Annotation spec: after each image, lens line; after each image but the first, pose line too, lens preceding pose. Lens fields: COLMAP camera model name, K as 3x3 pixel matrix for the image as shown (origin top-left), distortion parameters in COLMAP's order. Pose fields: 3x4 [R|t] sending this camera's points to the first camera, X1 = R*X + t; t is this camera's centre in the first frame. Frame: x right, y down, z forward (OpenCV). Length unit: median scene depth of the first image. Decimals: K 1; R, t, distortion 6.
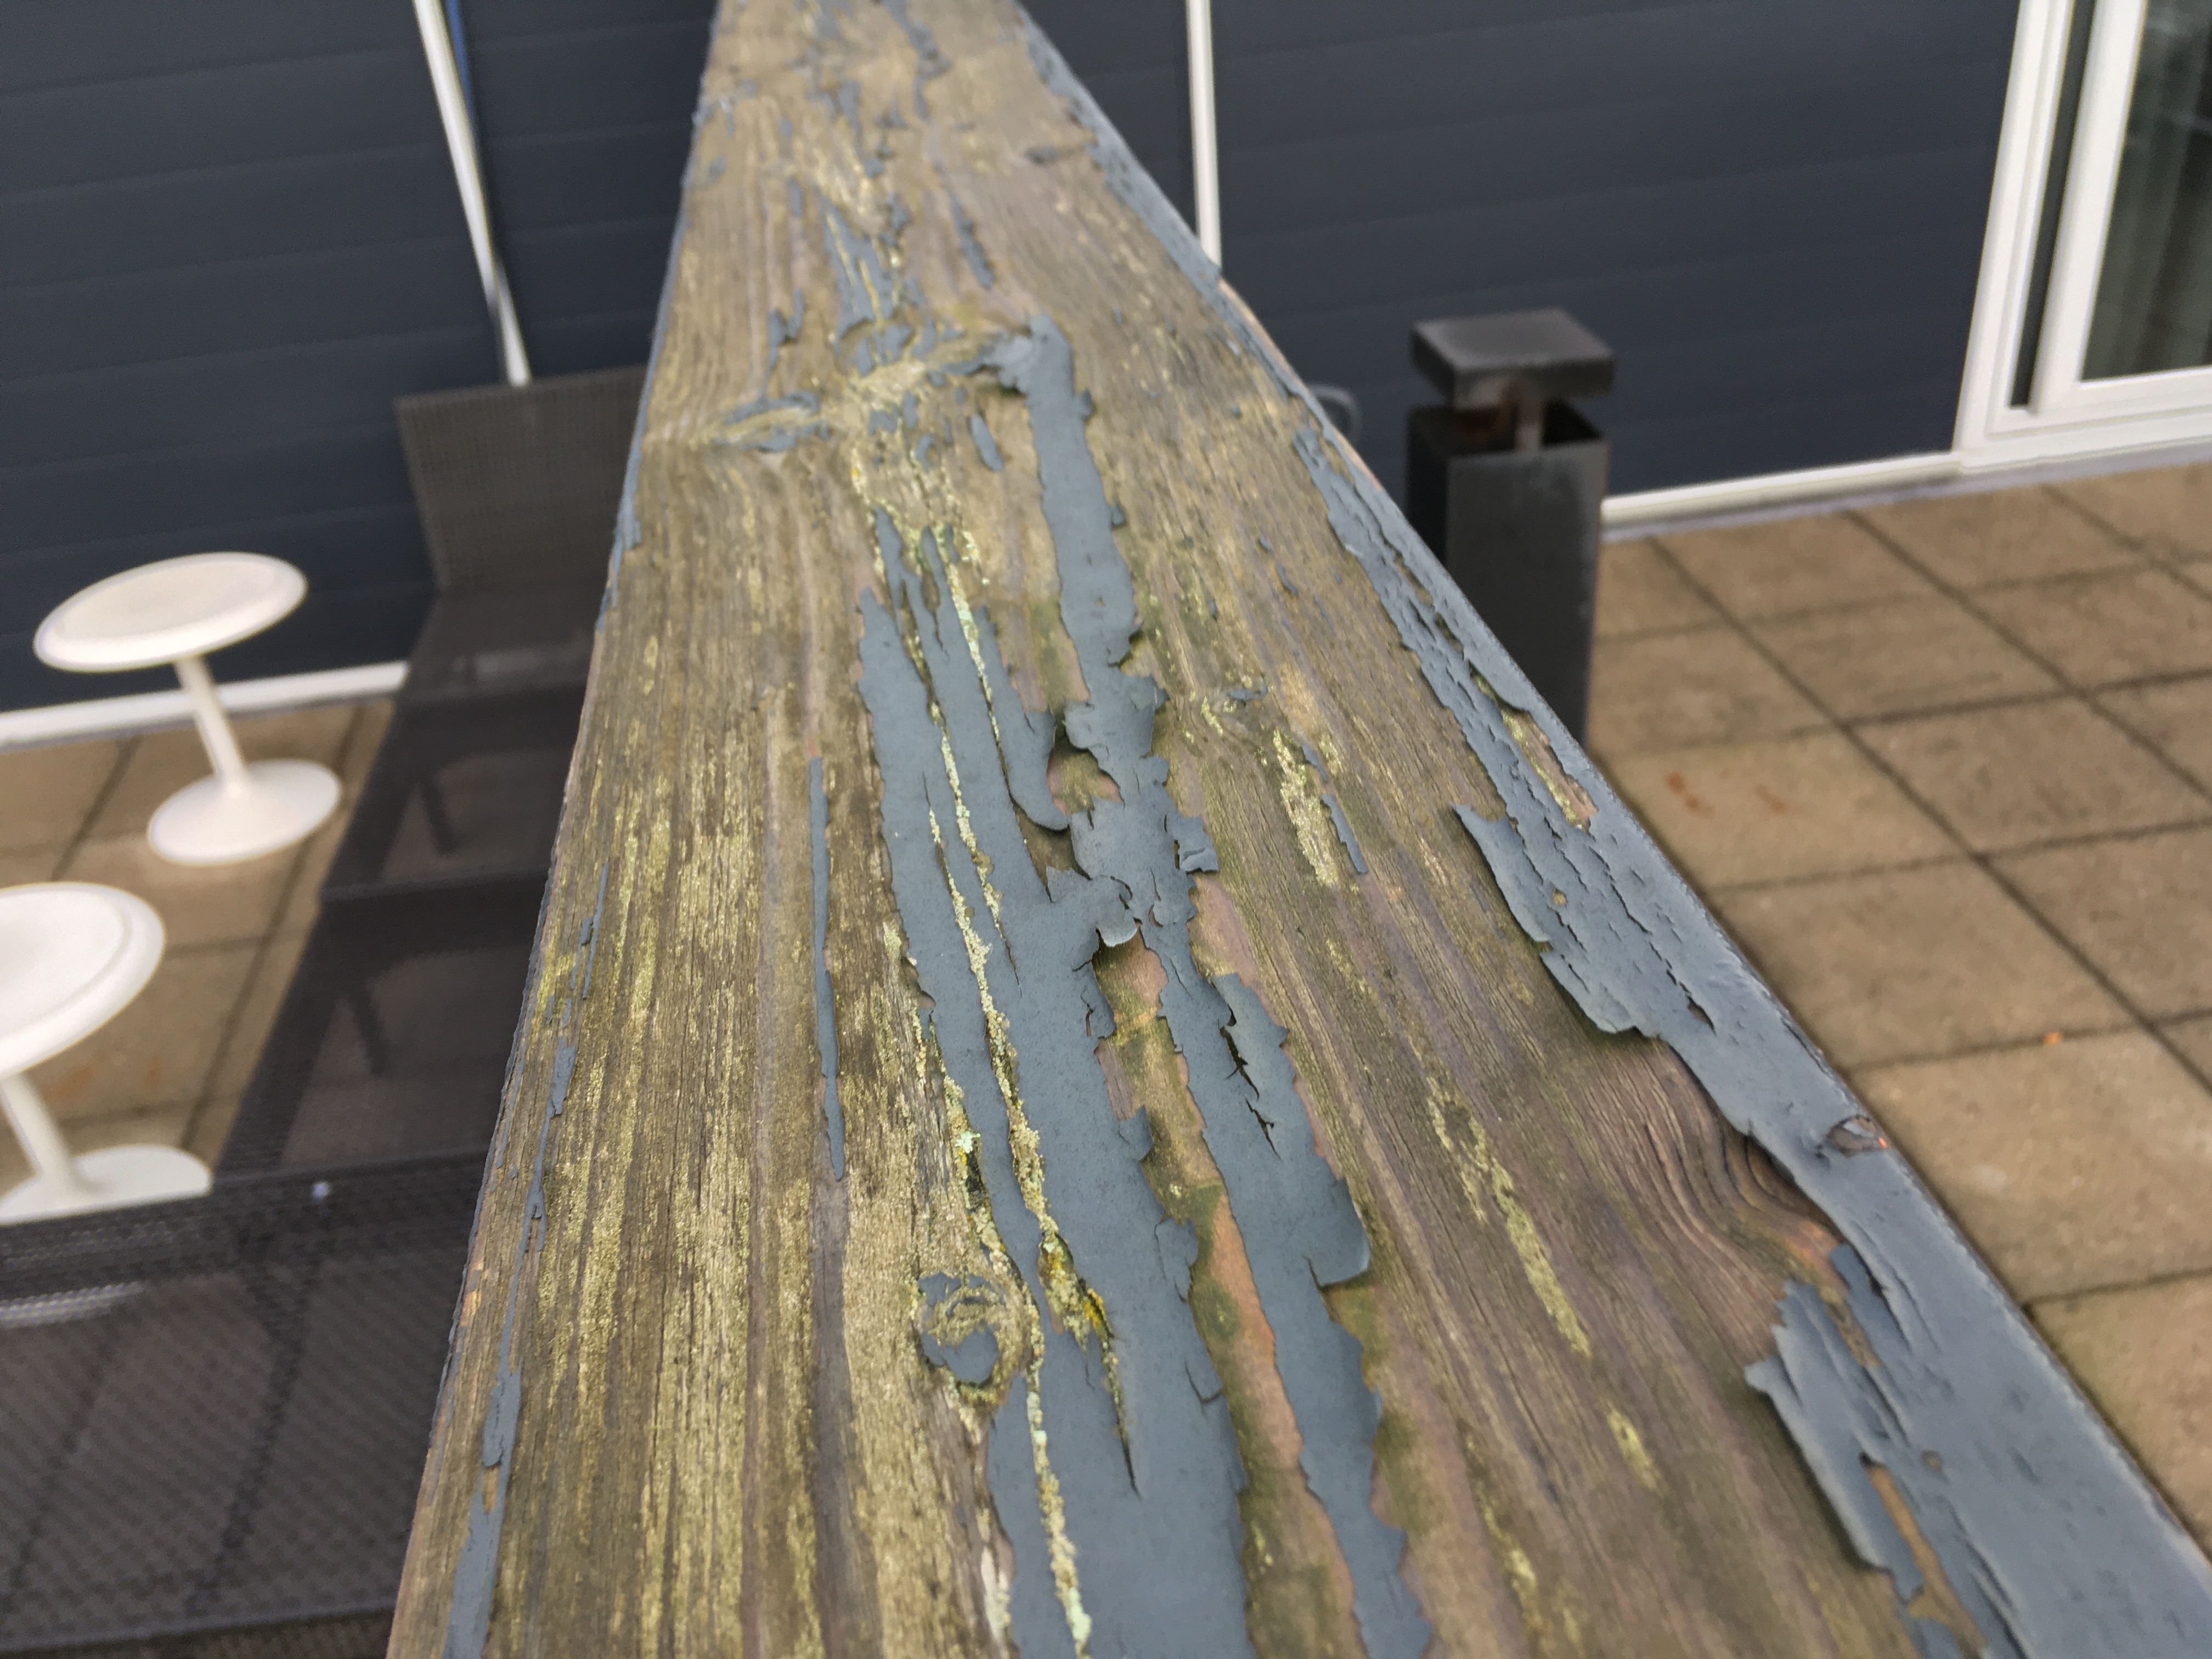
lens RADIAL K [[1873.5, 0, 1102.3], [0, 1873.5, 836.6], [0, 0, 1]] dist [0.131851, -0.211603]
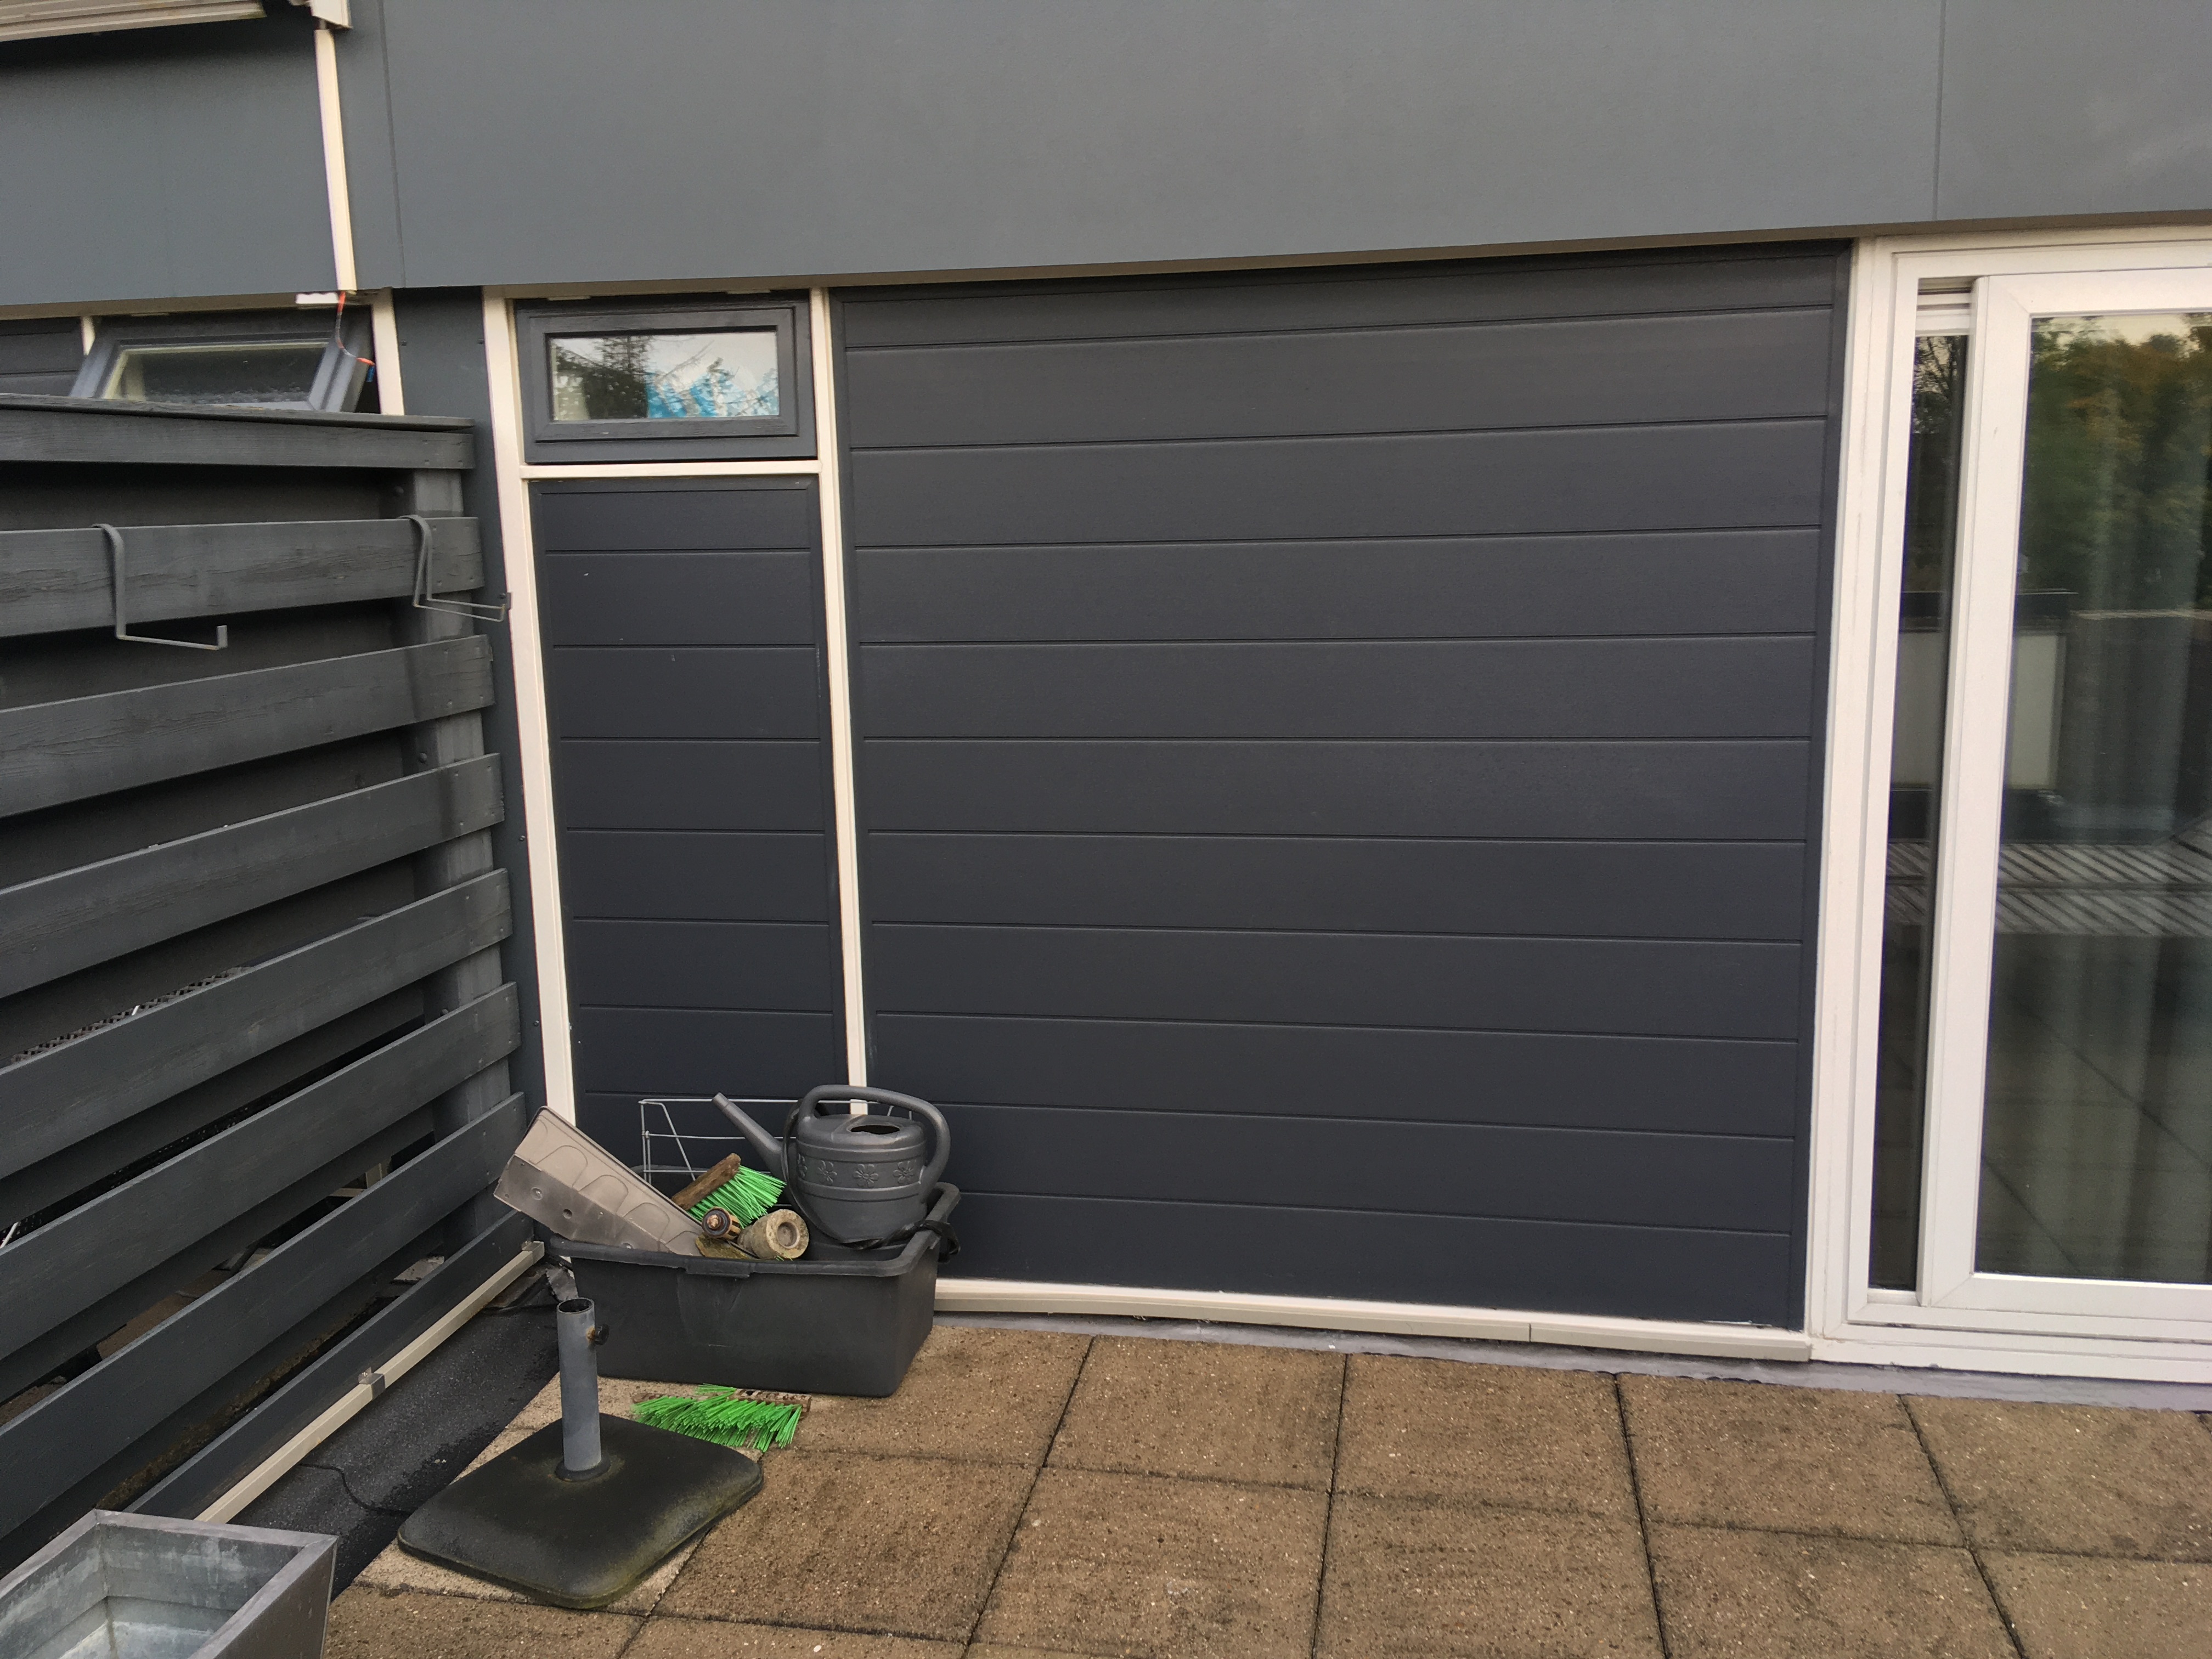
lens RADIAL K [[1873.5, 0, 1102.3], [0, 1873.5, 836.6], [0, 0, 1]] dist [0.131851, -0.211603]
pose [[0.945041, 0.114089, -0.306402, 0.438280], [-0.215382, 0.922303, -0.320887, -0.089124], [0.245985, 0.369245, 0.896186, 0.207665]]
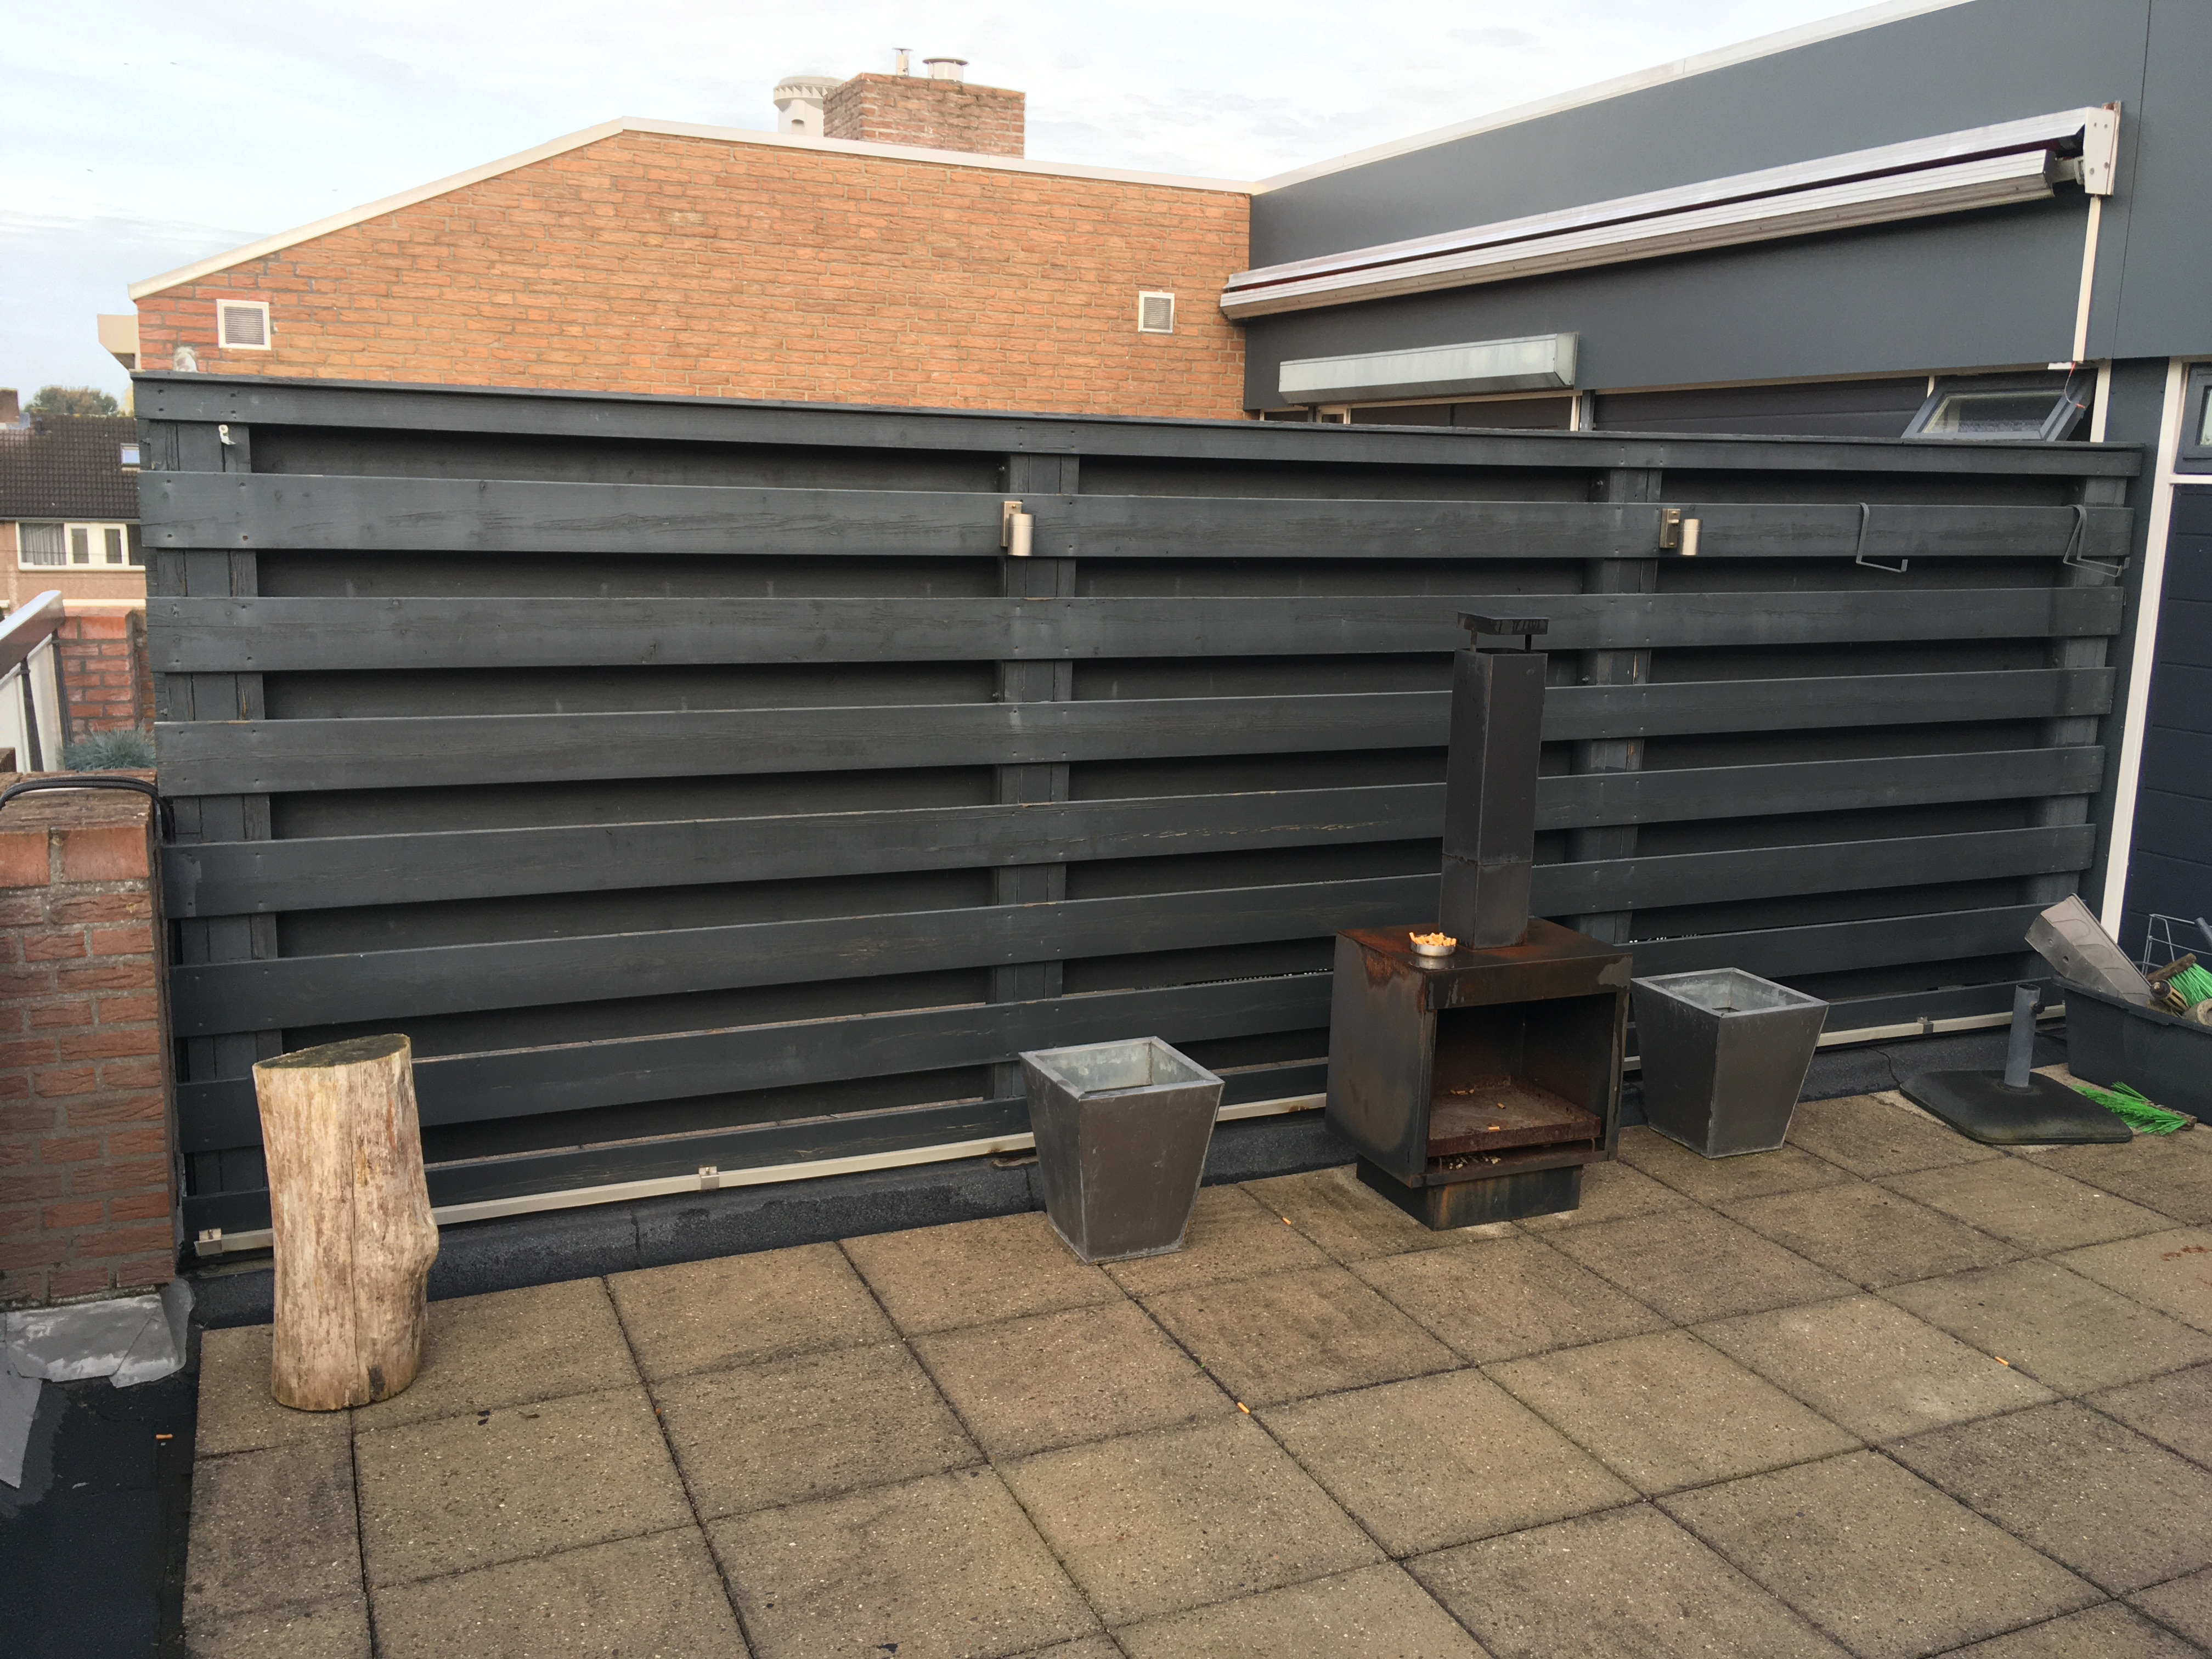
lens RADIAL K [[1873.5, 0, 1102.3], [0, 1873.5, 836.6], [0, 0, 1]] dist [0.131851, -0.211603]
pose [[0.270654, 0.264494, -0.925629, 0.965106], [-0.545858, 0.834168, 0.078751, 0.028610], [0.792960, 0.483948, 0.370147, -0.073004]]
